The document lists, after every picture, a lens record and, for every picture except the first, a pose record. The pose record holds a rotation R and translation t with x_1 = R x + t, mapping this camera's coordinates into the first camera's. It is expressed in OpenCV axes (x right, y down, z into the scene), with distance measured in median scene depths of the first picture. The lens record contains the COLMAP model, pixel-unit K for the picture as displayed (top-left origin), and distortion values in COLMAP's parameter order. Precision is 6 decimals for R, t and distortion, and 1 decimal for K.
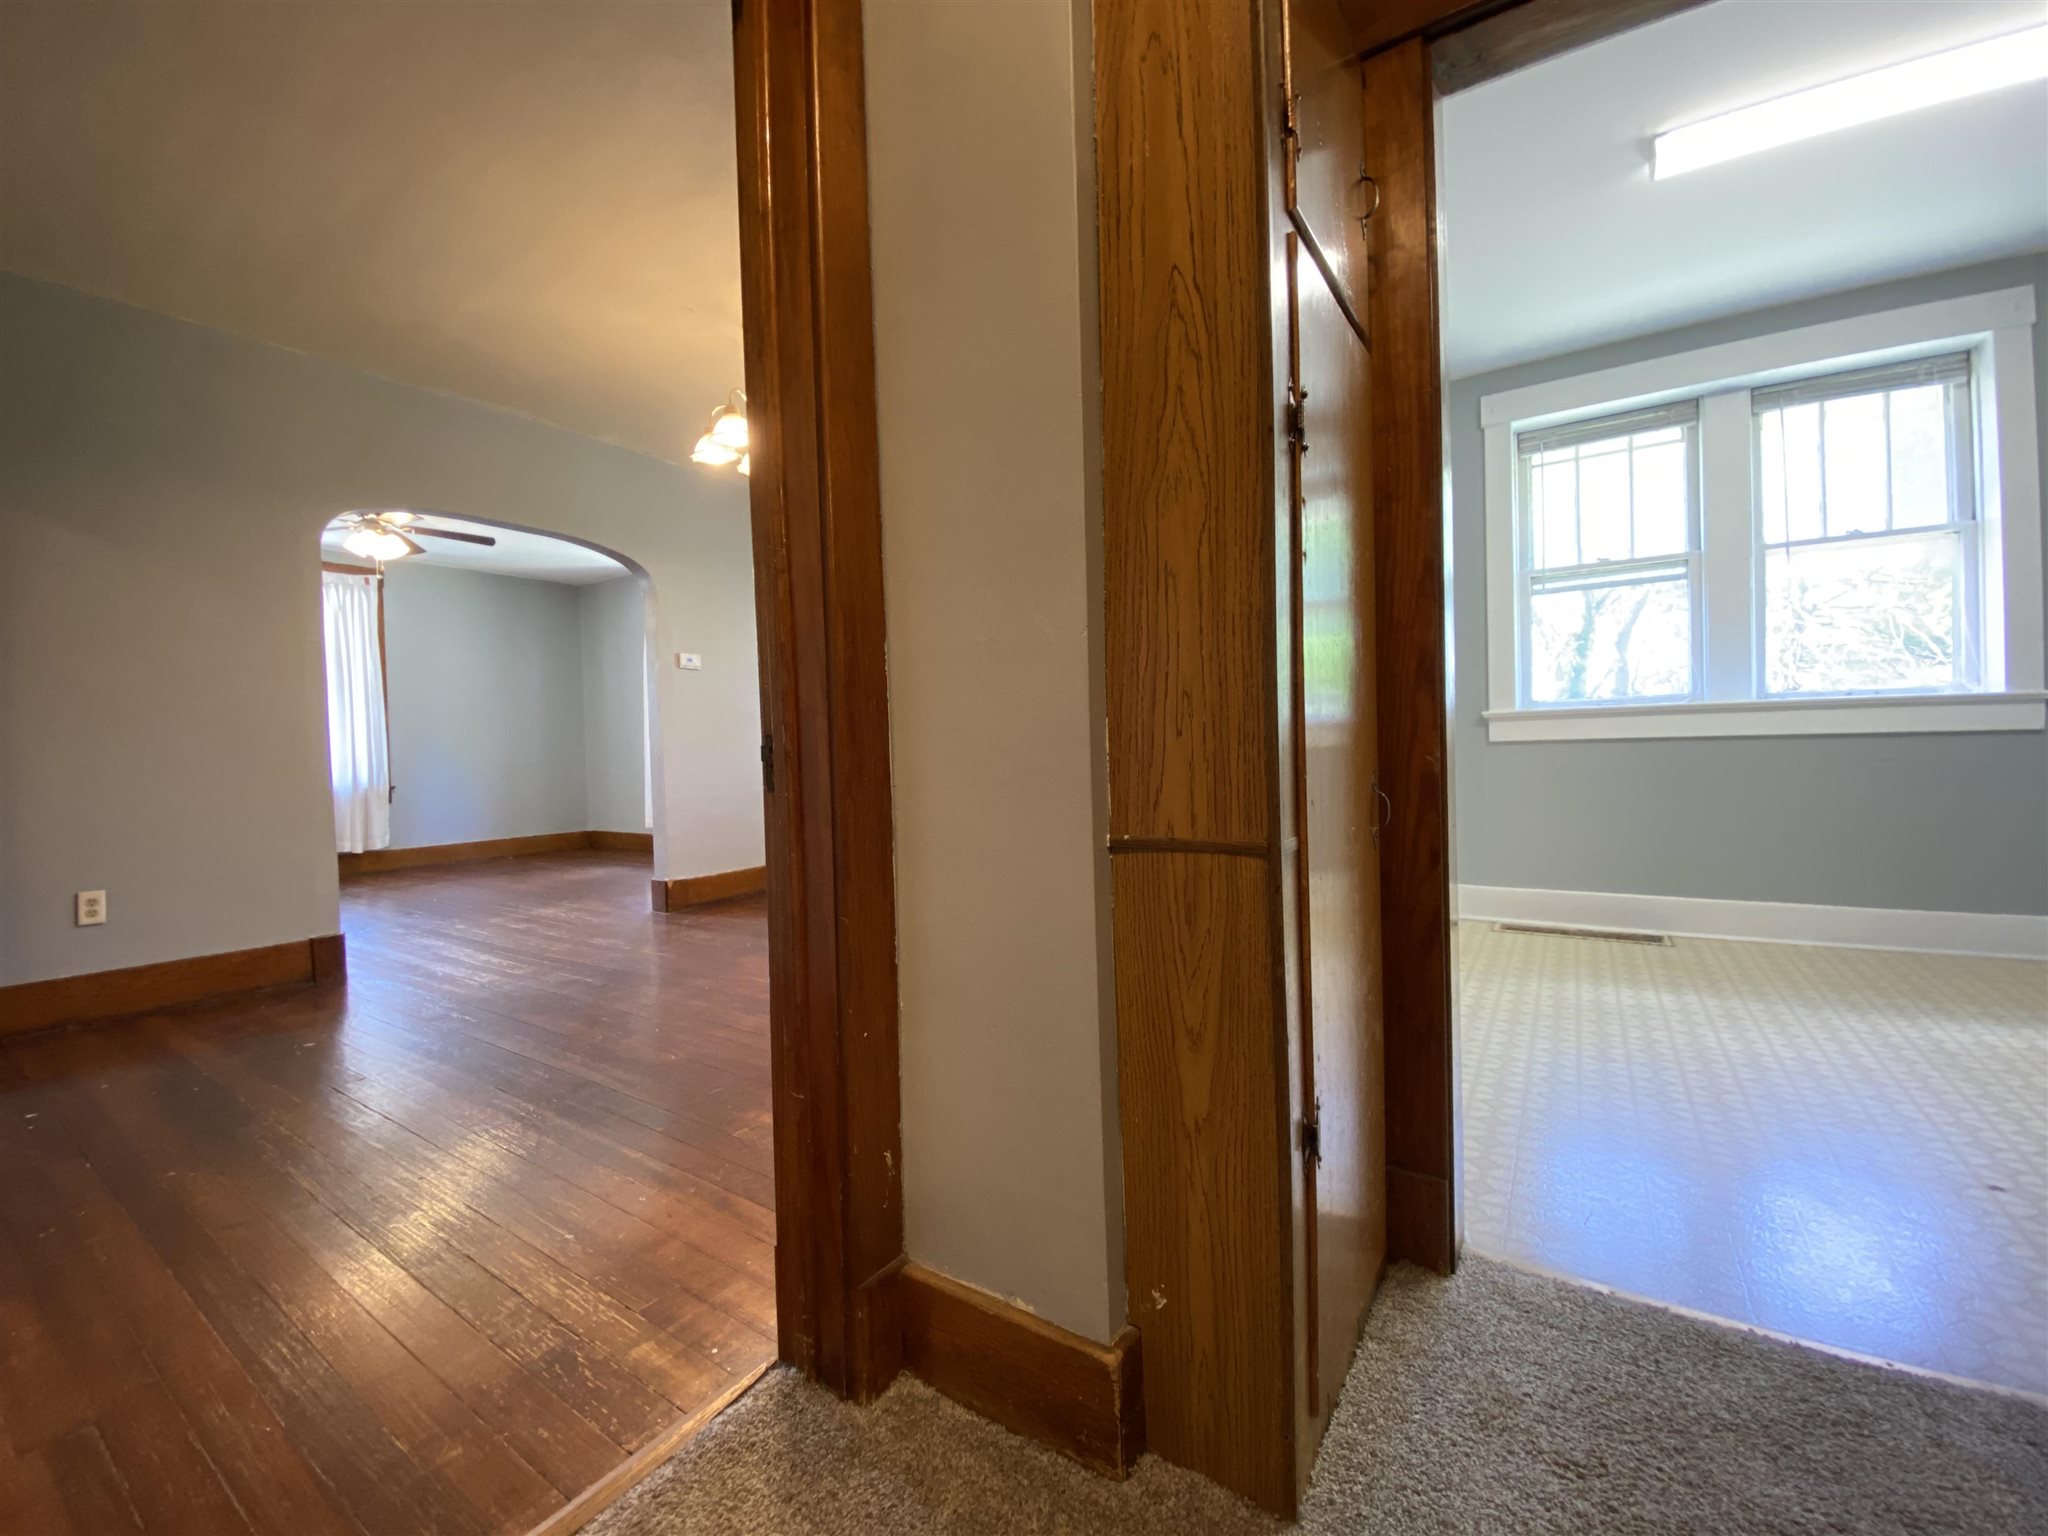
lens RADIAL K [[830.2, 0, 1020.8], [0, 830.2, 768.8], [0, 0, 1]] dist [0.012714, -0.017324]
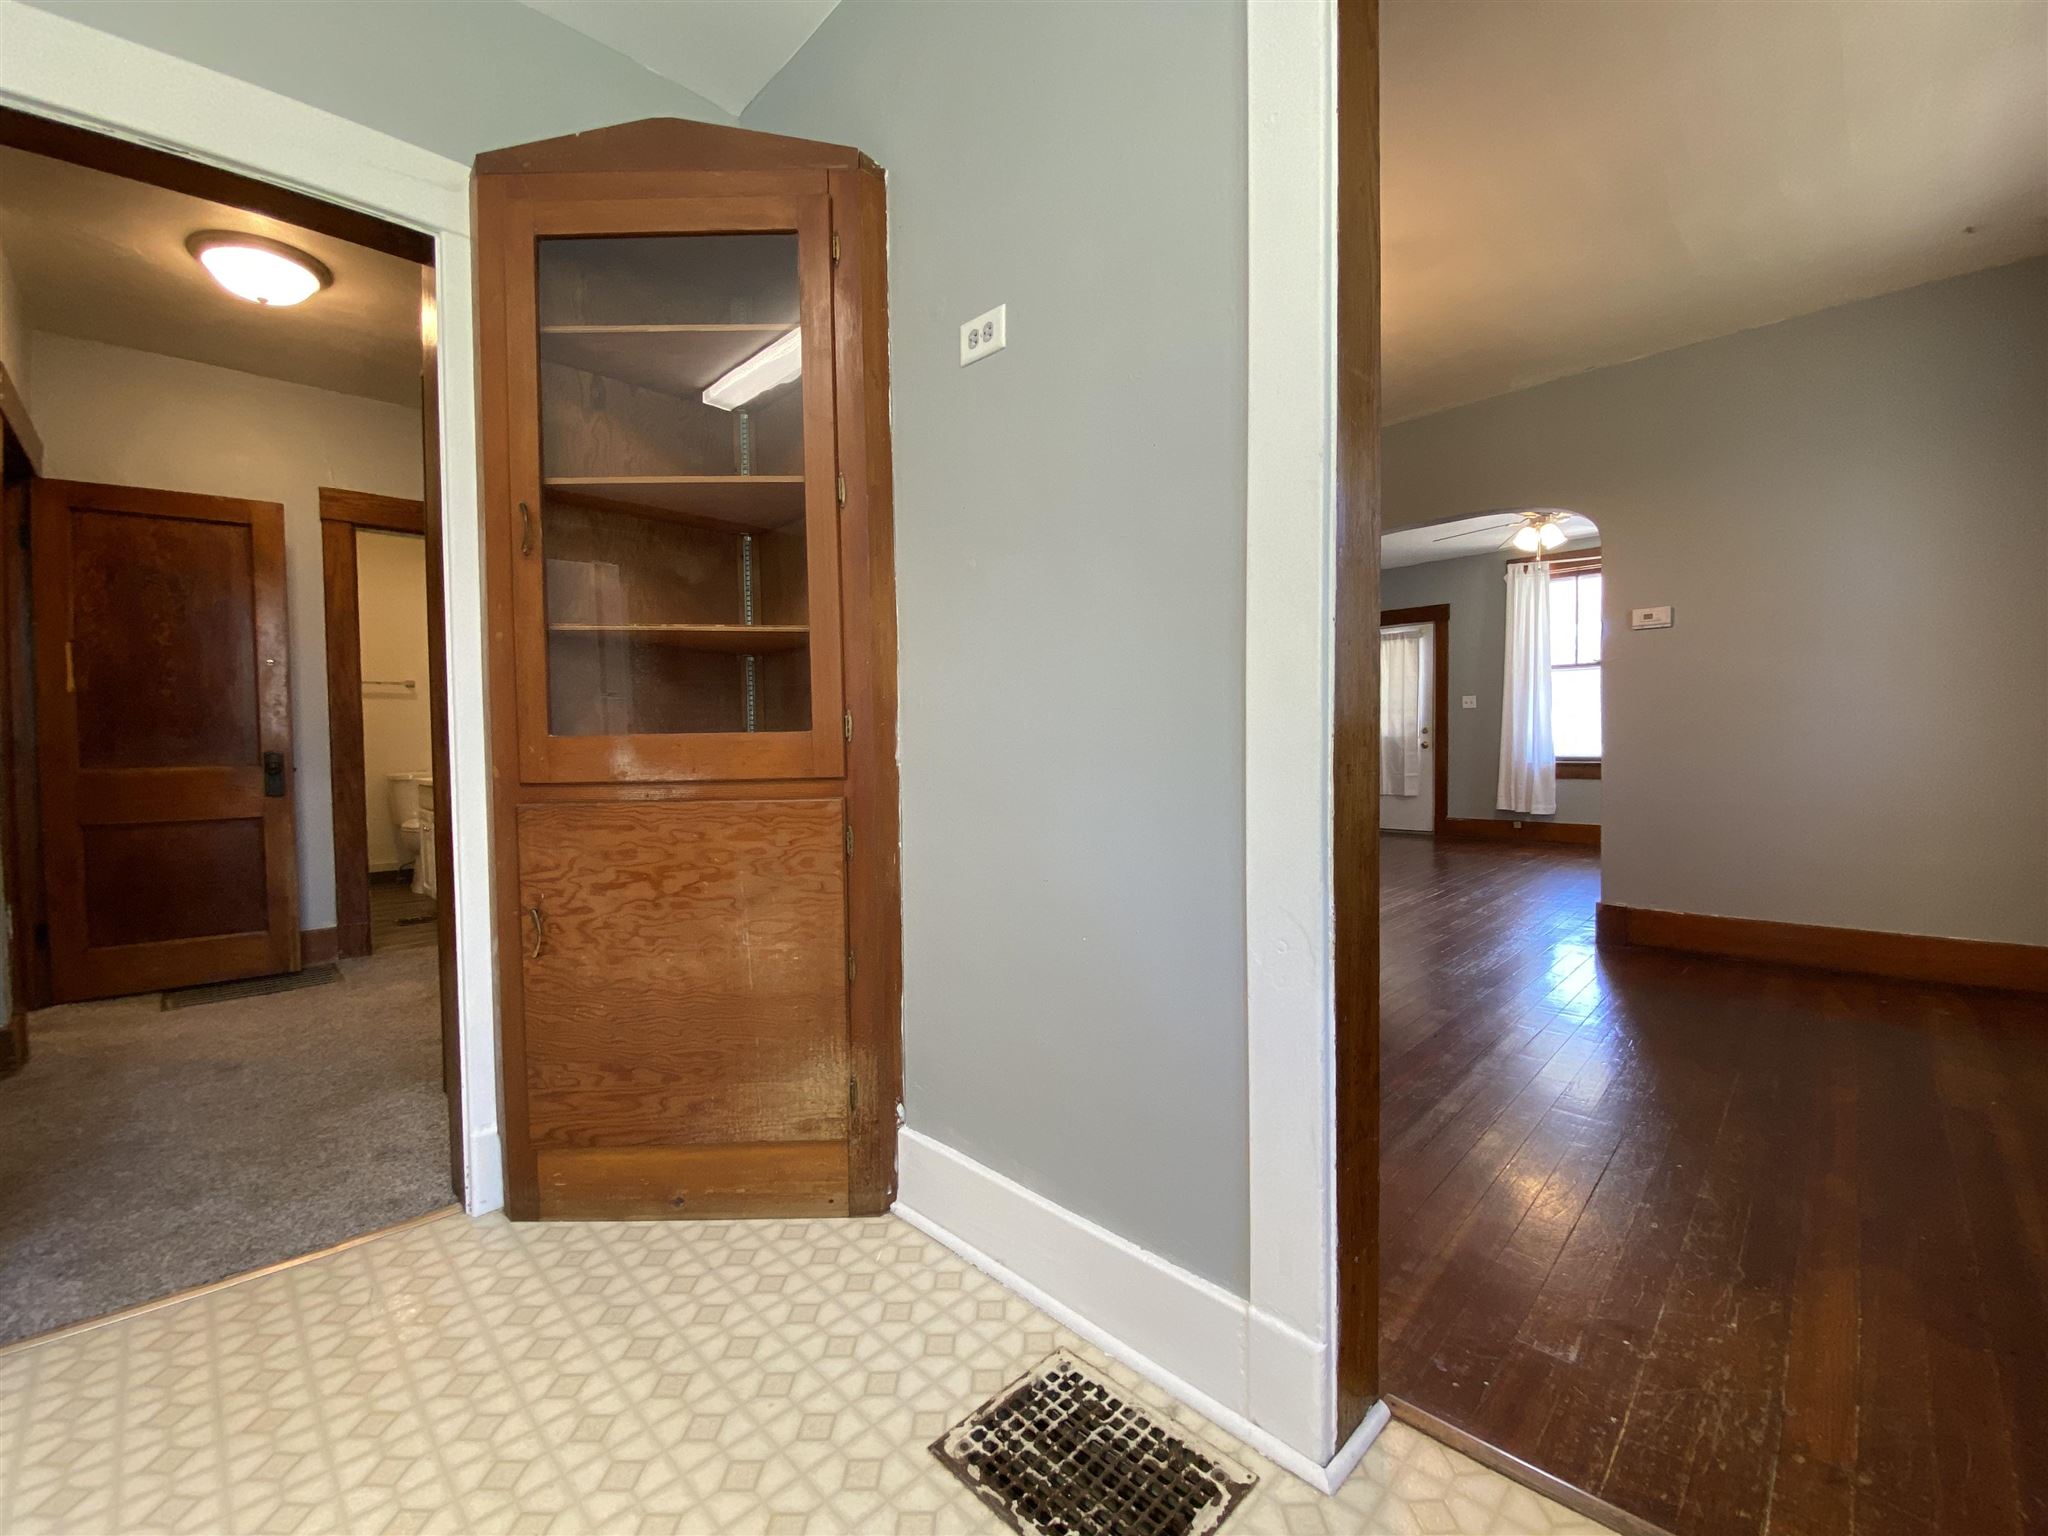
lens RADIAL K [[825.2, 0, 1017.0], [0, 825.2, 766.6], [0, 0, 1]] dist [0.021017, -0.019775]
pose [[-0.203676, 0.057170, -0.977368, 0.445068], [-0.002018, 0.998267, 0.058813, -0.039644], [0.979036, 0.013951, -0.203208, 0.602271]]
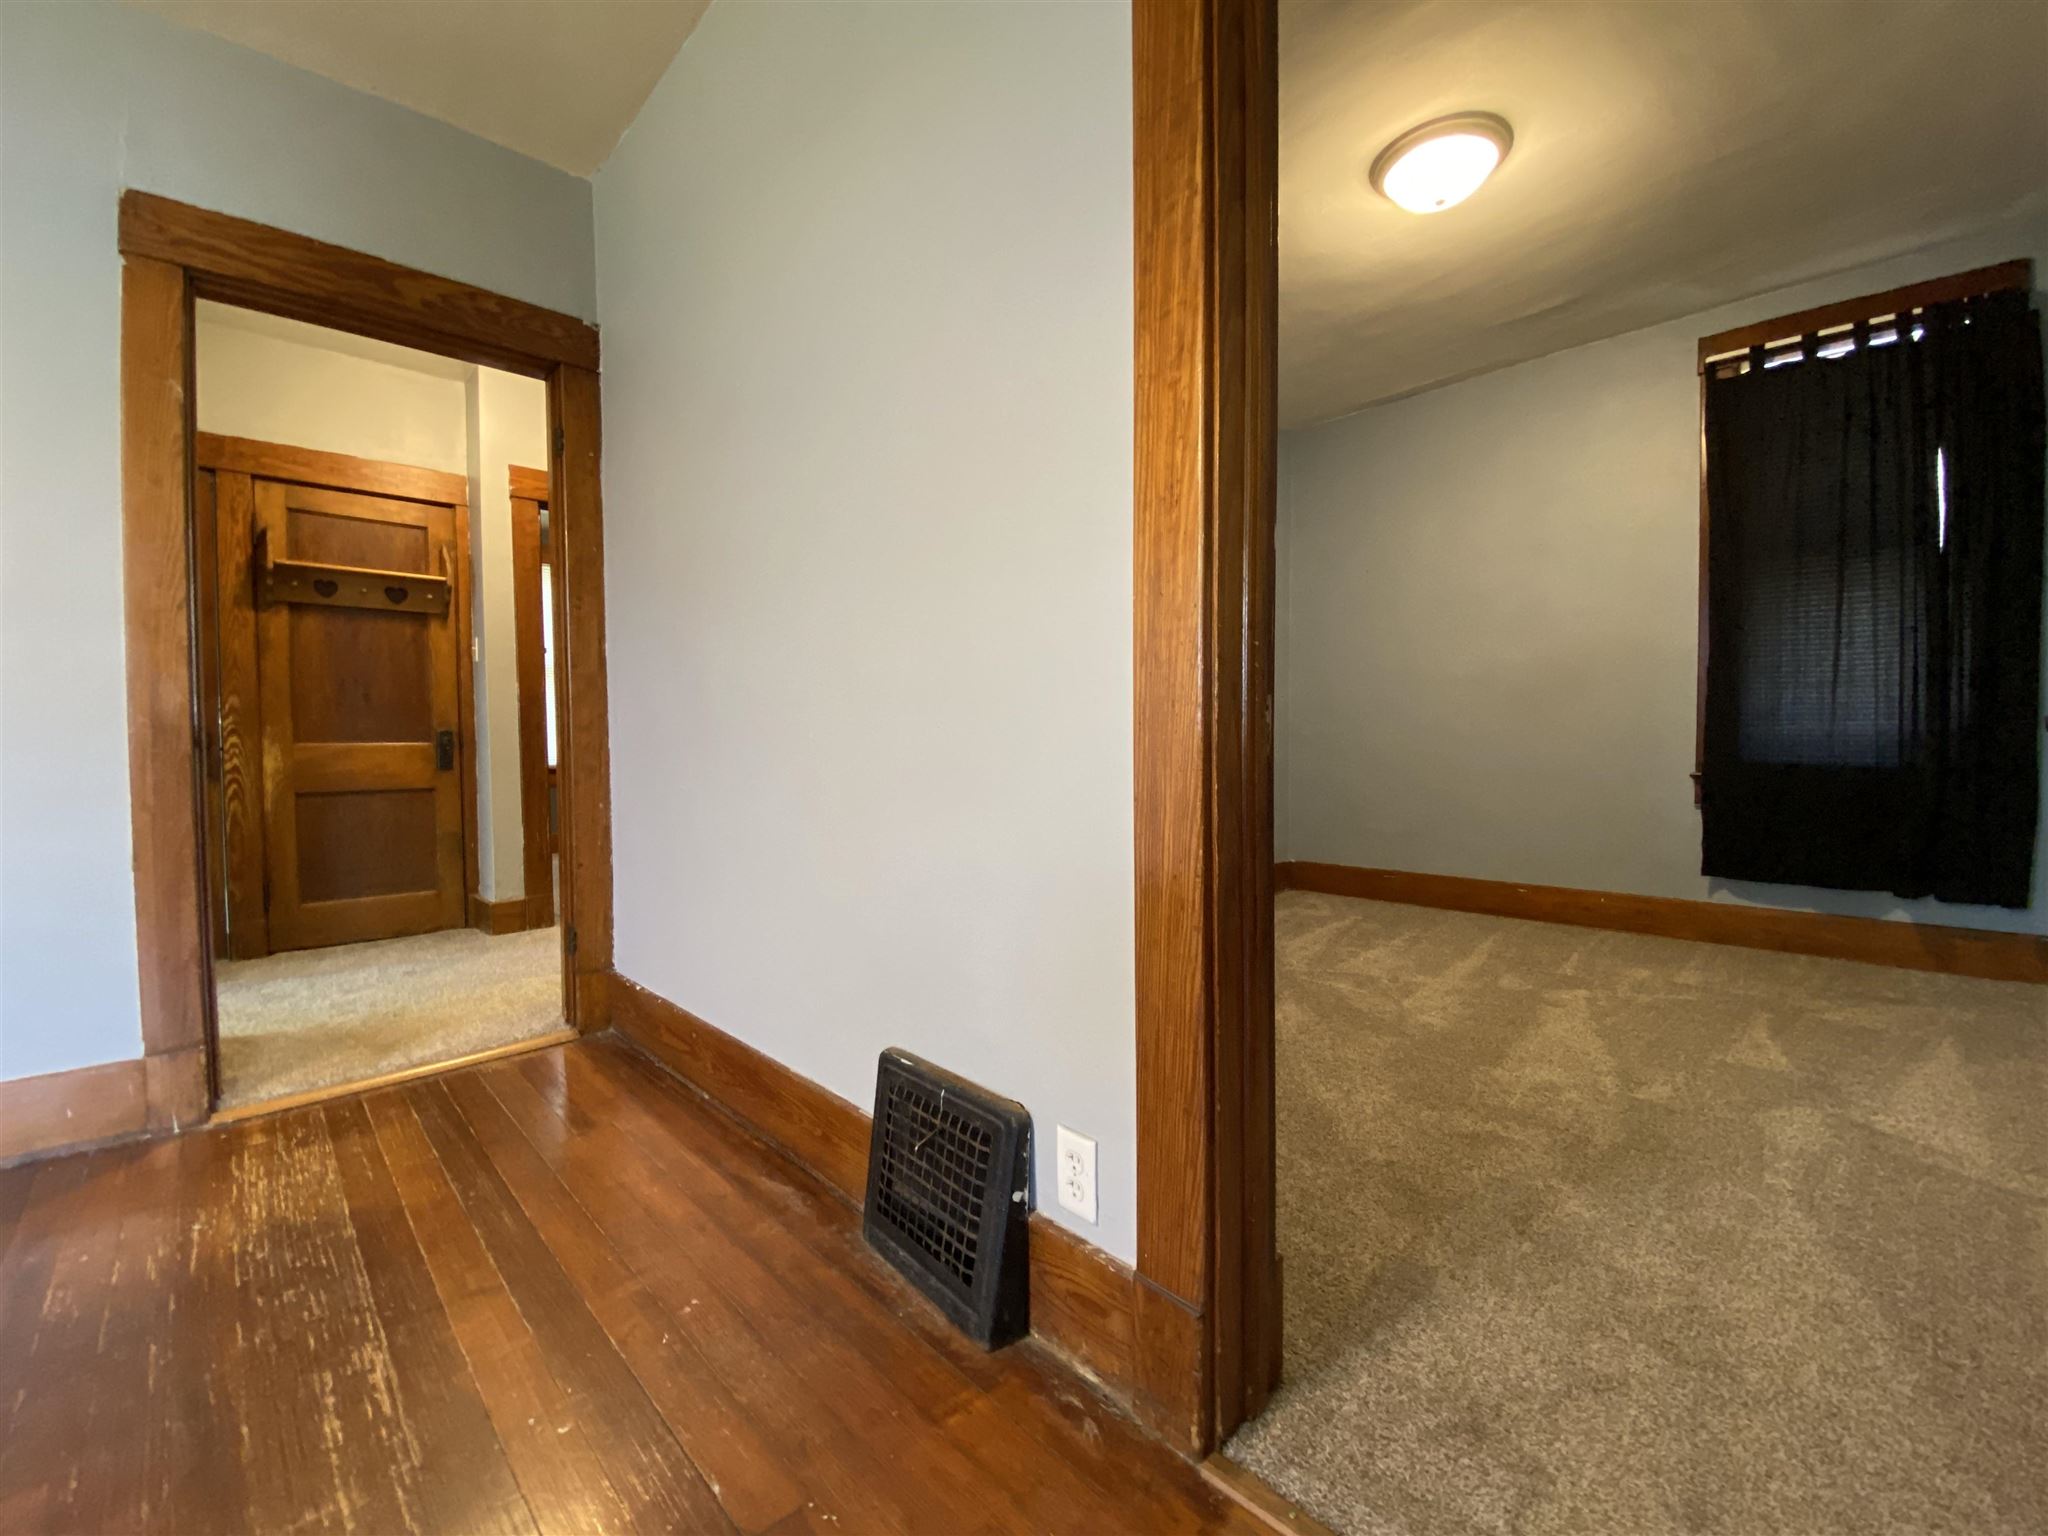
lens RADIAL K [[830.2, 0, 1020.8], [0, 830.2, 768.8], [0, 0, 1]] dist [0.012714, -0.017324]
pose [[-0.973383, 0.027017, 0.227587, -0.554801], [0.039112, 0.998042, 0.048802, 0.004293], [-0.225822, 0.056404, -0.972534, 0.541956]]
